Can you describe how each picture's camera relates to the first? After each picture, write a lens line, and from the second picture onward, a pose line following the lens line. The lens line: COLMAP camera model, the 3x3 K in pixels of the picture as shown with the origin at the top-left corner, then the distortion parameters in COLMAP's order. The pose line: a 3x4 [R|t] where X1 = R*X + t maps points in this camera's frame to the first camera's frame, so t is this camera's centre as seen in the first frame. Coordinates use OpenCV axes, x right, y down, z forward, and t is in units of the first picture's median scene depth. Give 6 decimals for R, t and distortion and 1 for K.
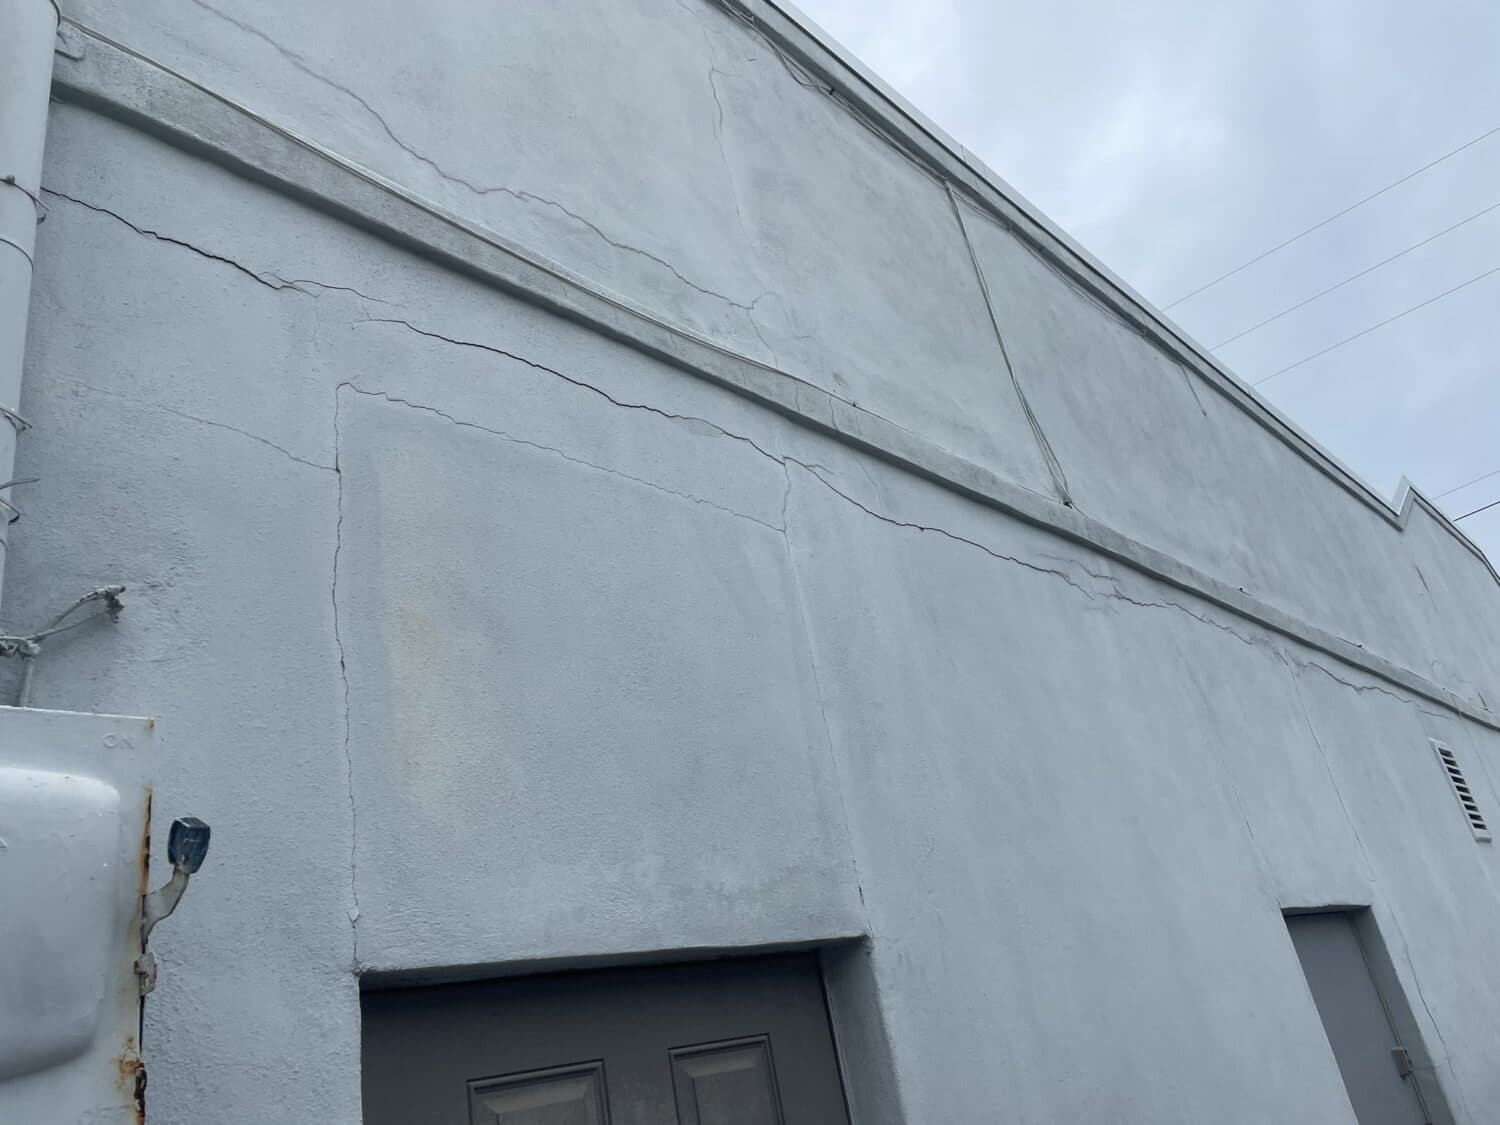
lens RADIAL K [[1132.5, 0, 750.0], [0, 1132.5, 562.5], [0, 0, 1]] dist [0.095507, -0.121242]
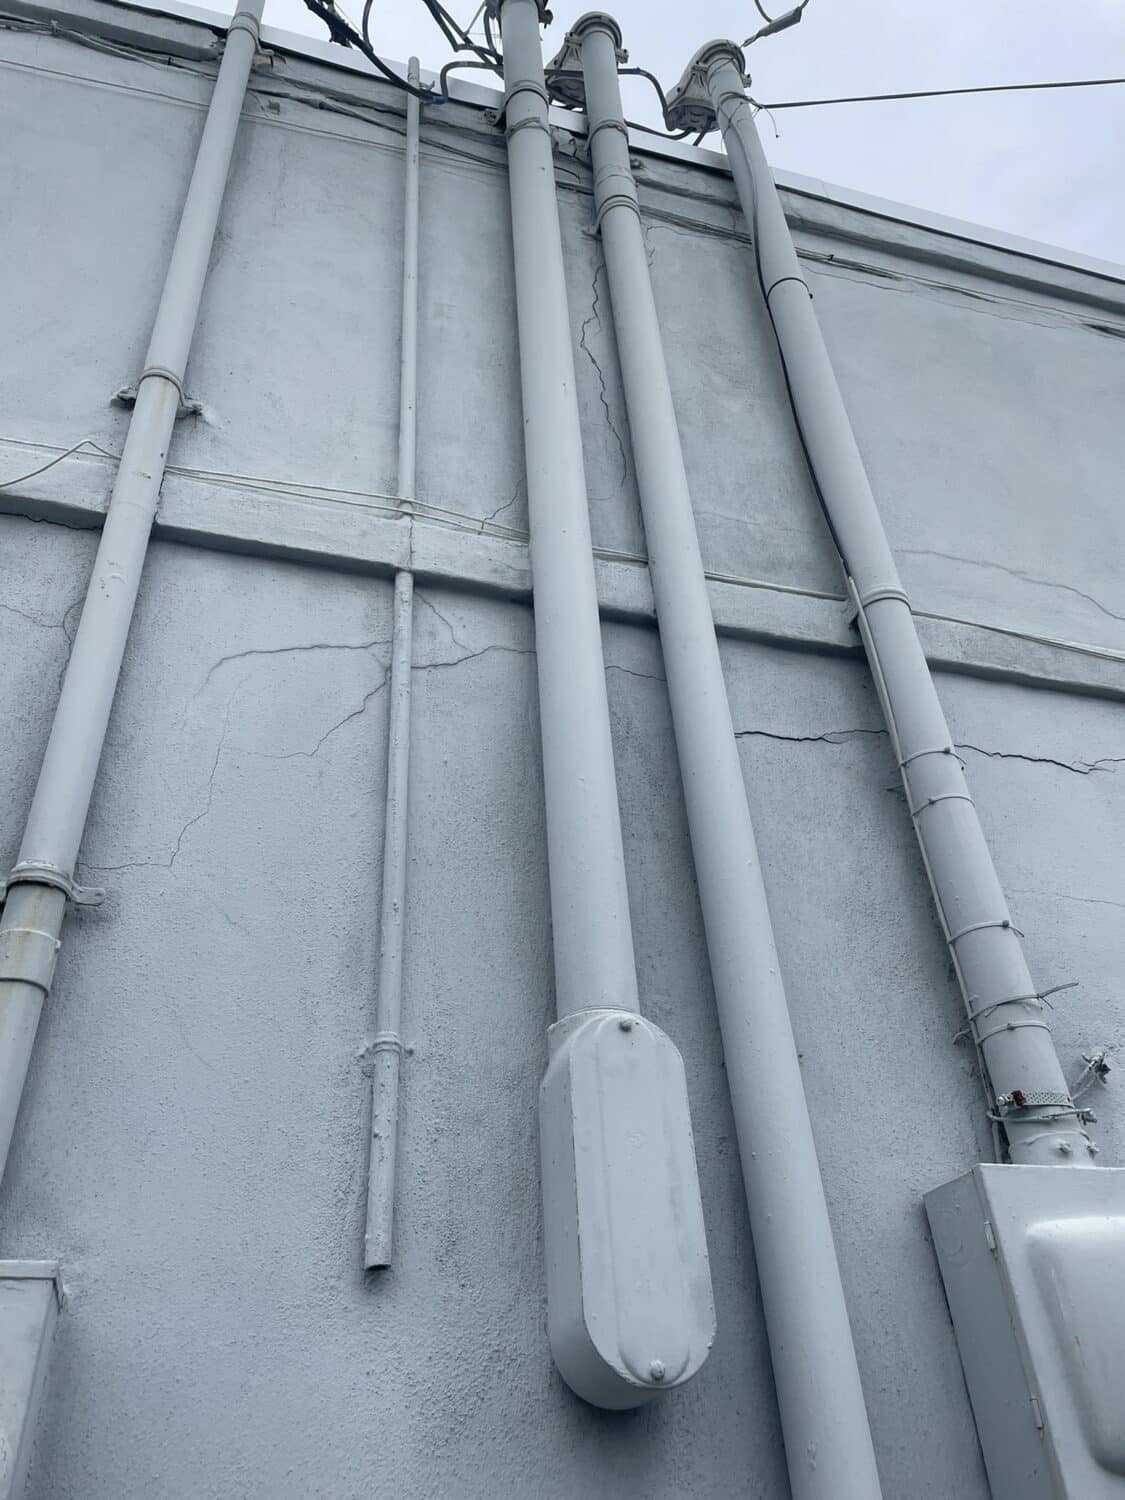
lens RADIAL K [[1132.5, 0, 535.2], [0, 1132.5, 745.9], [0, 0, 1]] dist [0.095507, -0.121242]
pose [[0.853937, -0.180684, -0.488001, -0.304971], [0.111874, 0.979600, -0.166936, -0.127067], [0.508208, 0.087959, 0.856731, -0.322261]]
